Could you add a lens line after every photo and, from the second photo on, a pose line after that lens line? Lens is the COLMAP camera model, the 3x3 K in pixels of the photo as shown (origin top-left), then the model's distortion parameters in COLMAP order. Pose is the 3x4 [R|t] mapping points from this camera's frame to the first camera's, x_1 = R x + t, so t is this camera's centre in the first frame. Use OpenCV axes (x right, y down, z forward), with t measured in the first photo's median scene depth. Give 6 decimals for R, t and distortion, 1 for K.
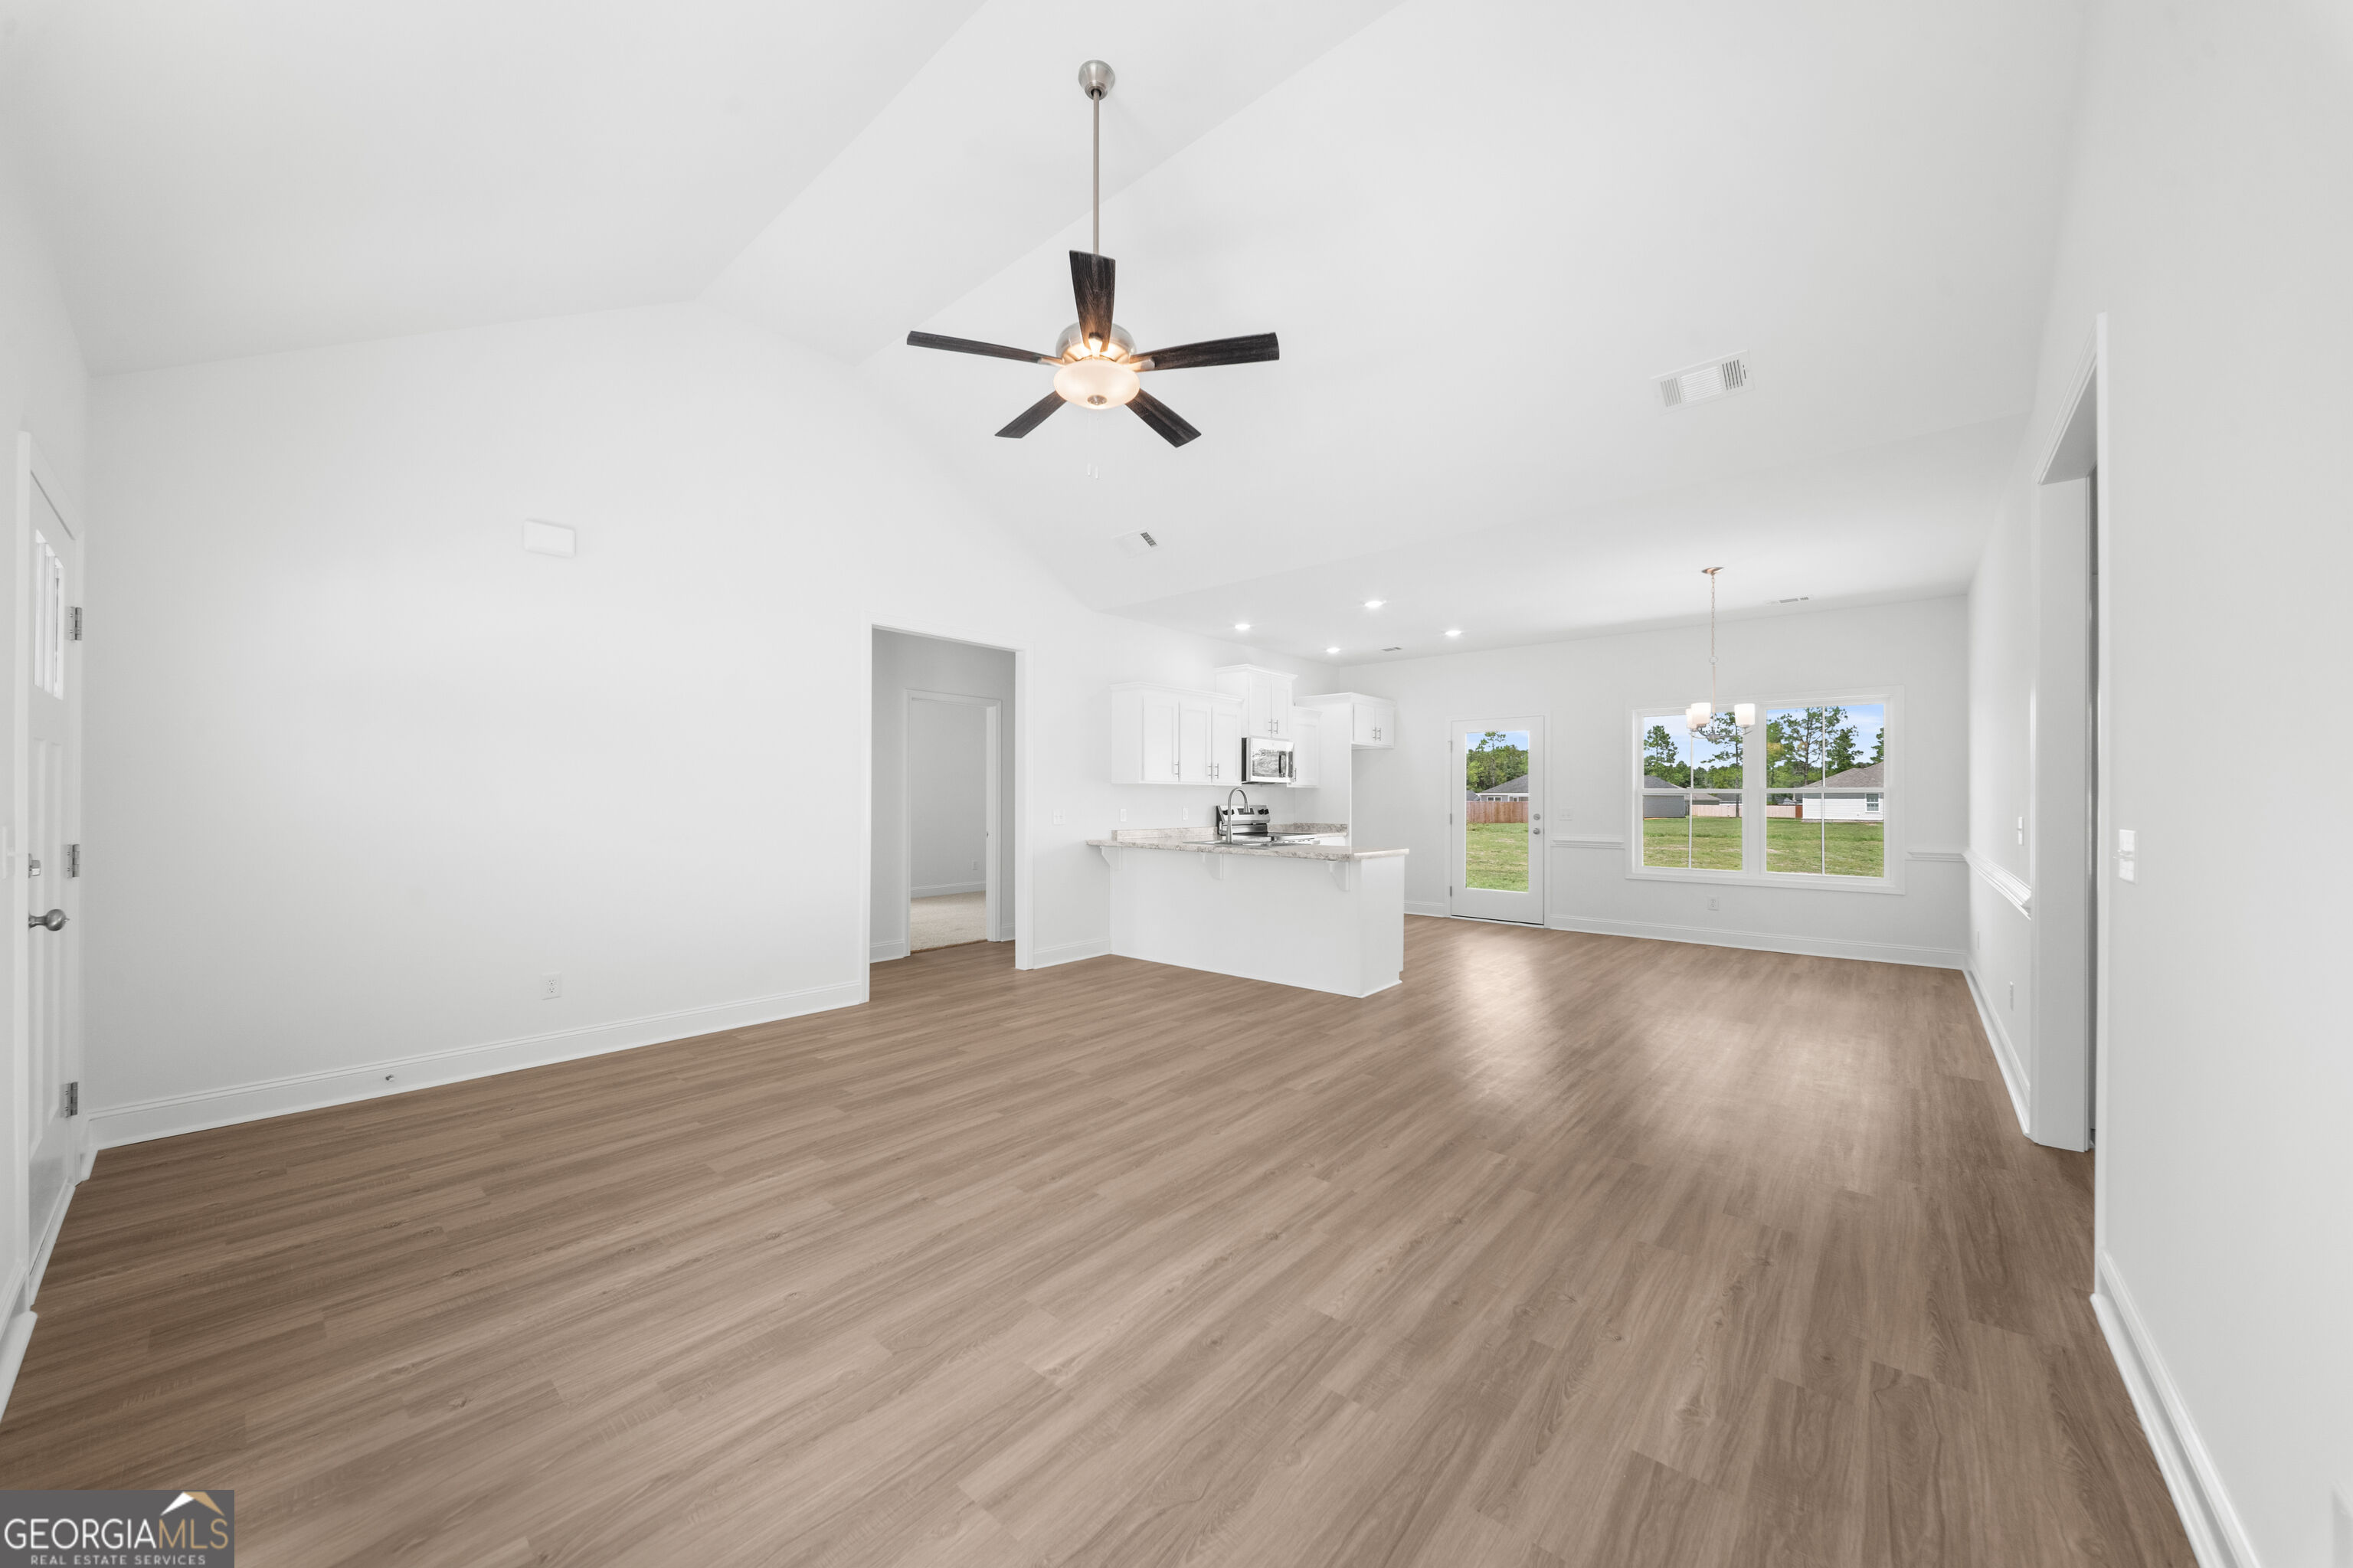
lens RADIAL K [[830.1, 0, 1160.0], [0, 830.1, 791.1], [0, 0, 1]] dist [0.001768, -0.002095]
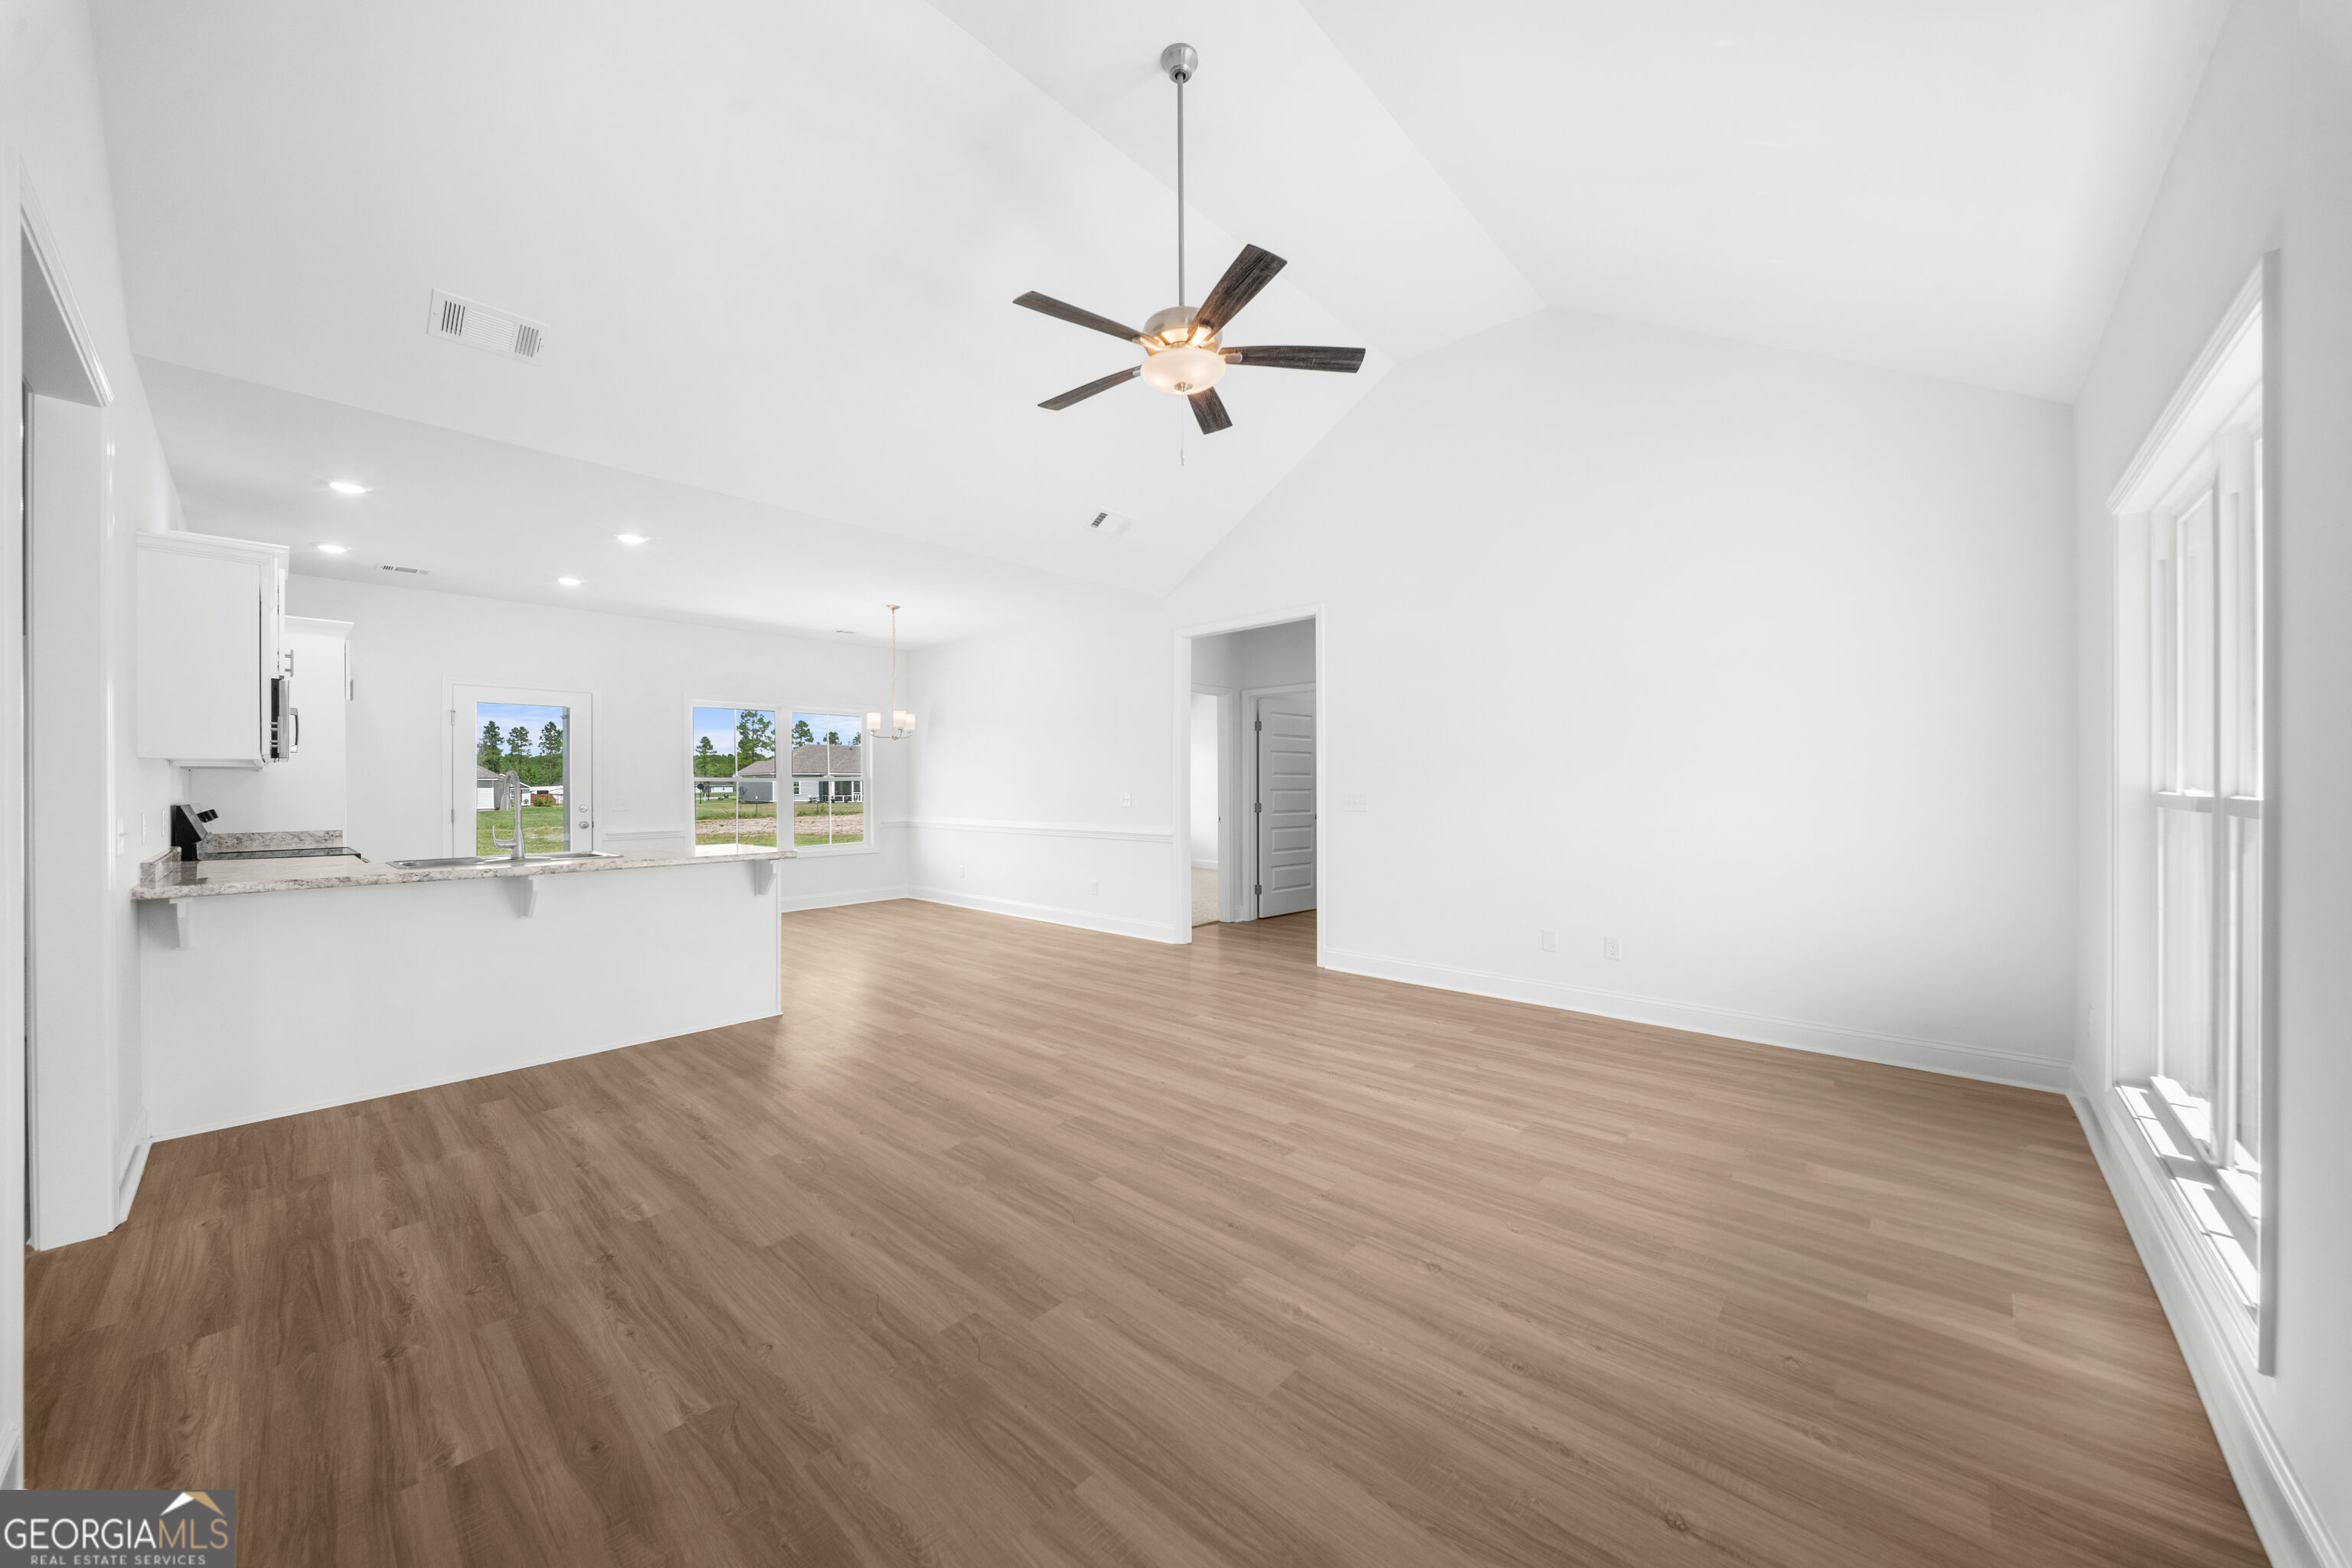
lens RADIAL K [[835.3, 0, 1161.8], [0, 835.3, 791.0], [0, 0, 1]] dist [0.011659, -0.008645]
pose [[0.019915, -0.009037, 0.999761, -1.085855], [0.000463, 0.999959, 0.009030, 0.010320], [-0.999802, 0.000283, 0.019918, 1.009195]]
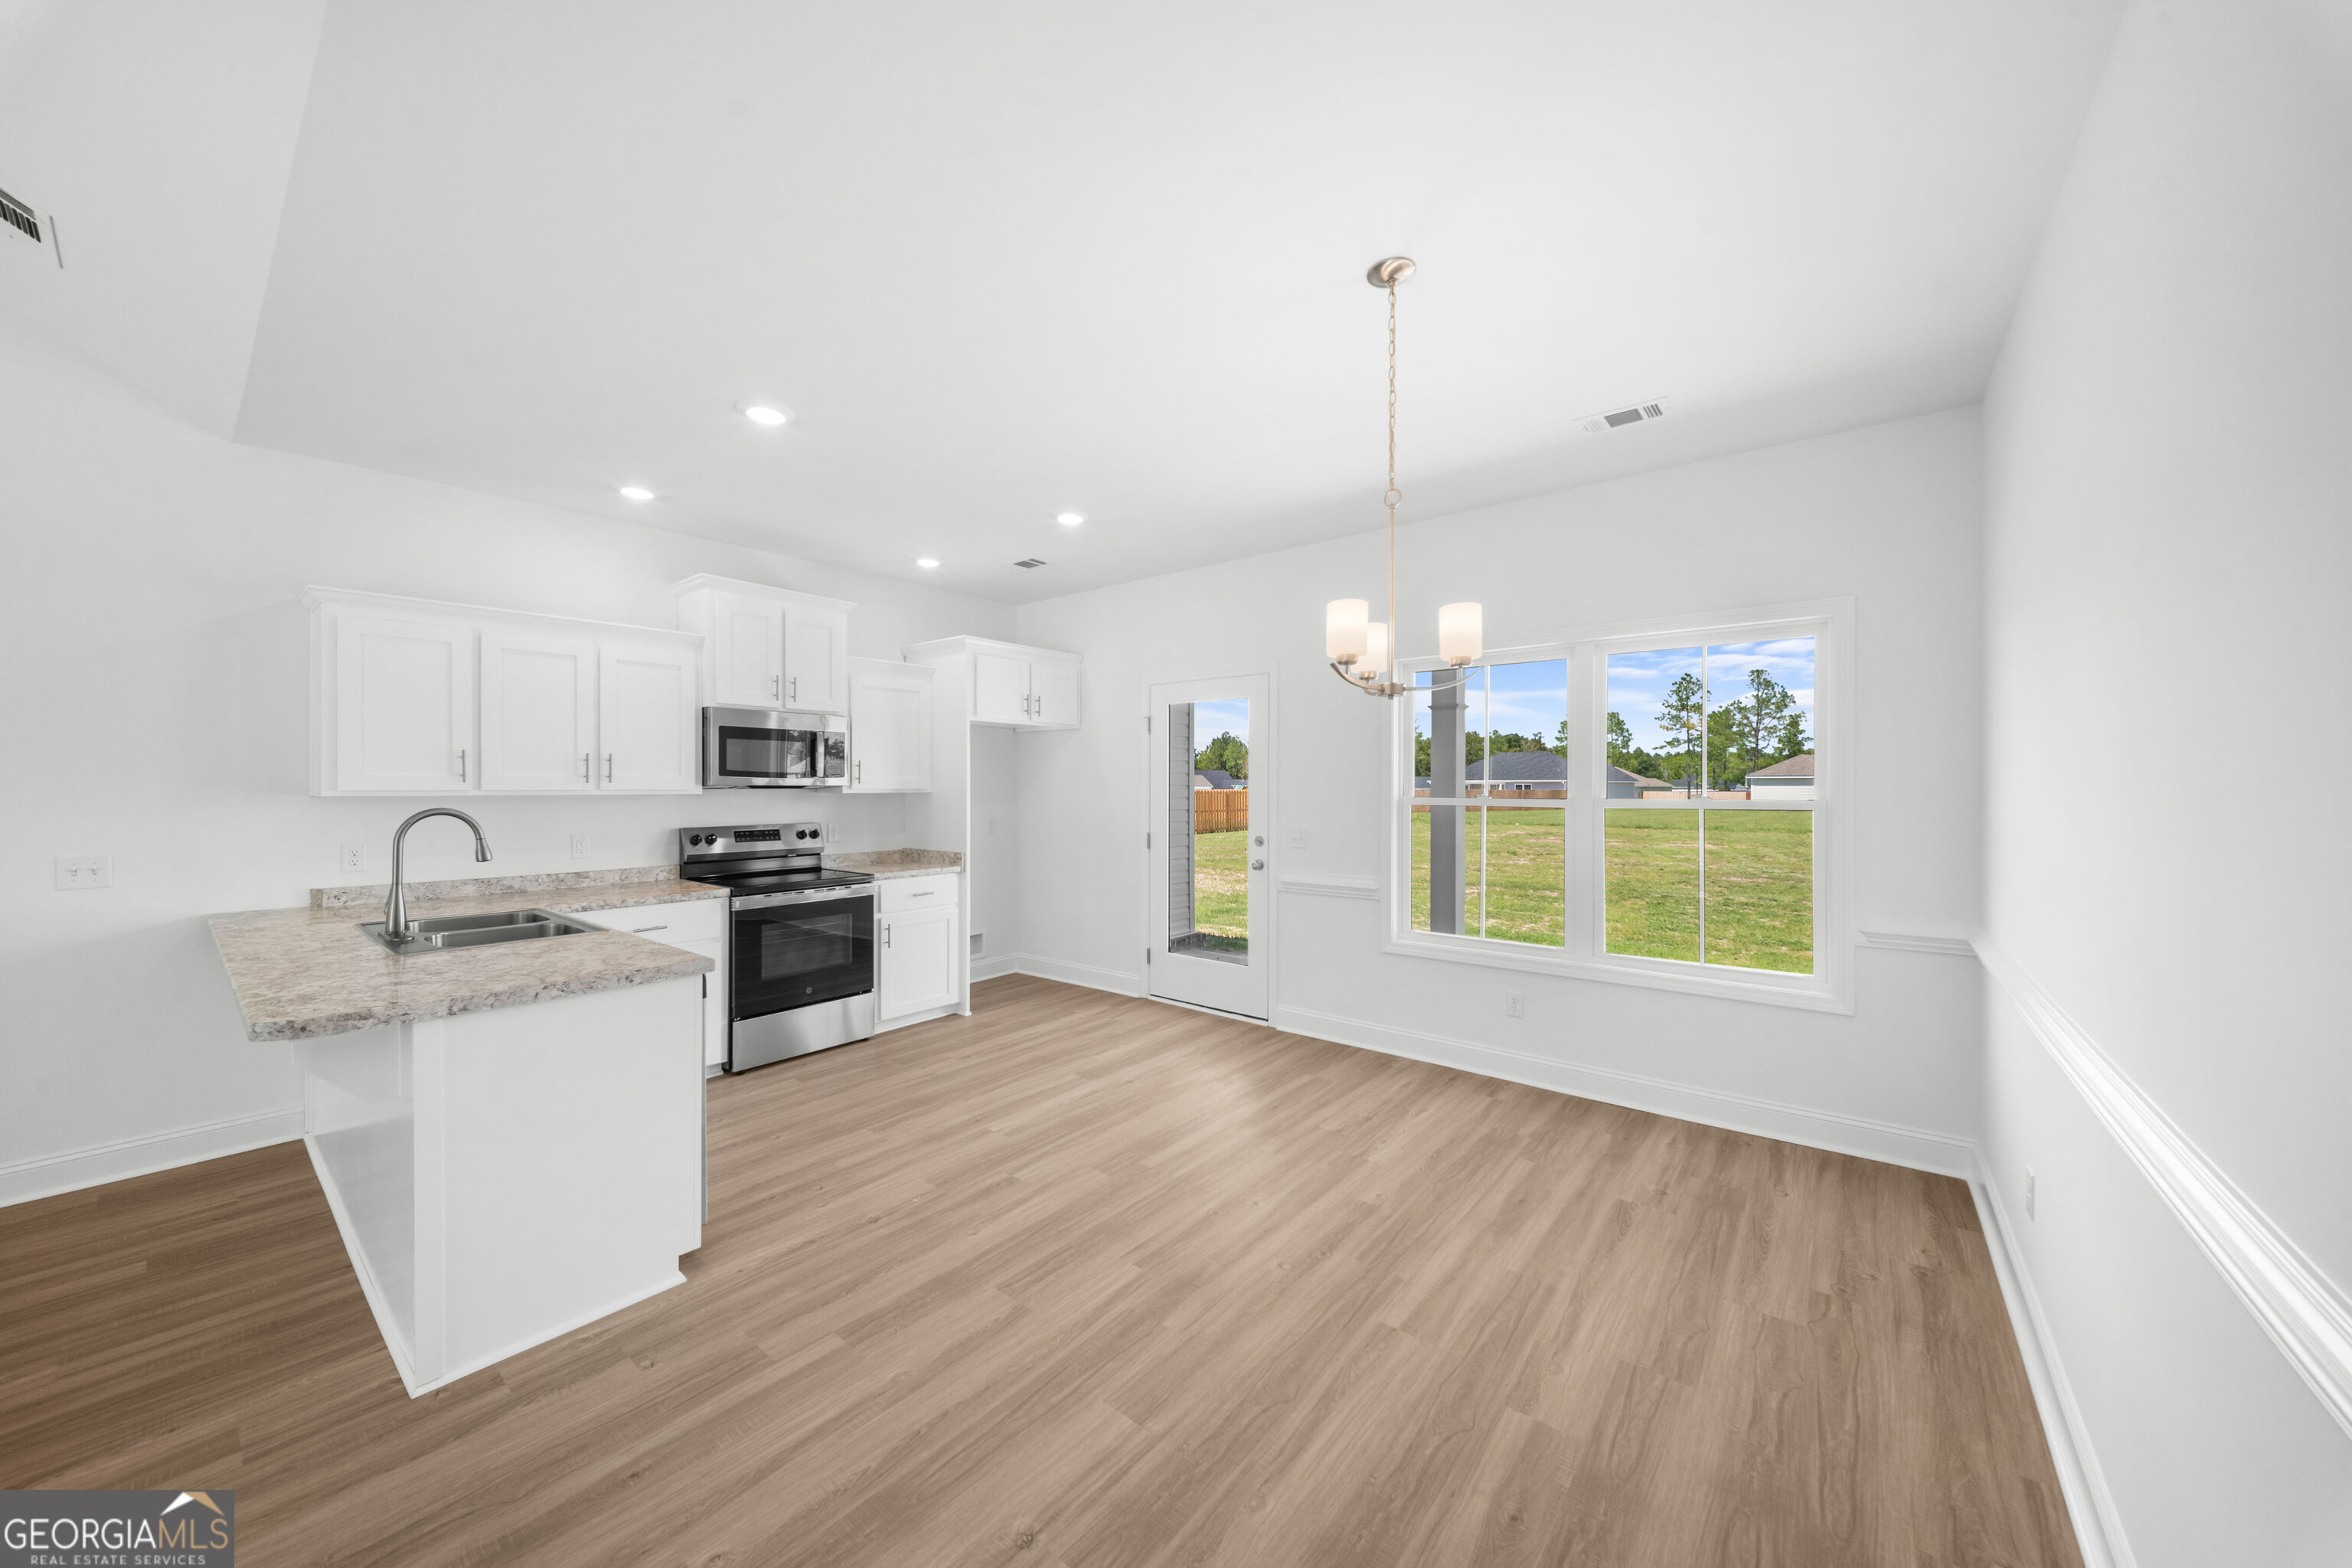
lens RADIAL K [[829.7, 0, 1159.5], [0, 829.7, 791.1], [0, 0, 1]] dist [0.001768, -0.002095]
pose [[0.999402, -0.003642, 0.034397, 0.970783], [0.002994, 0.999817, 0.018873, -0.045386], [-0.034460, -0.018759, 0.999230, 1.081036]]
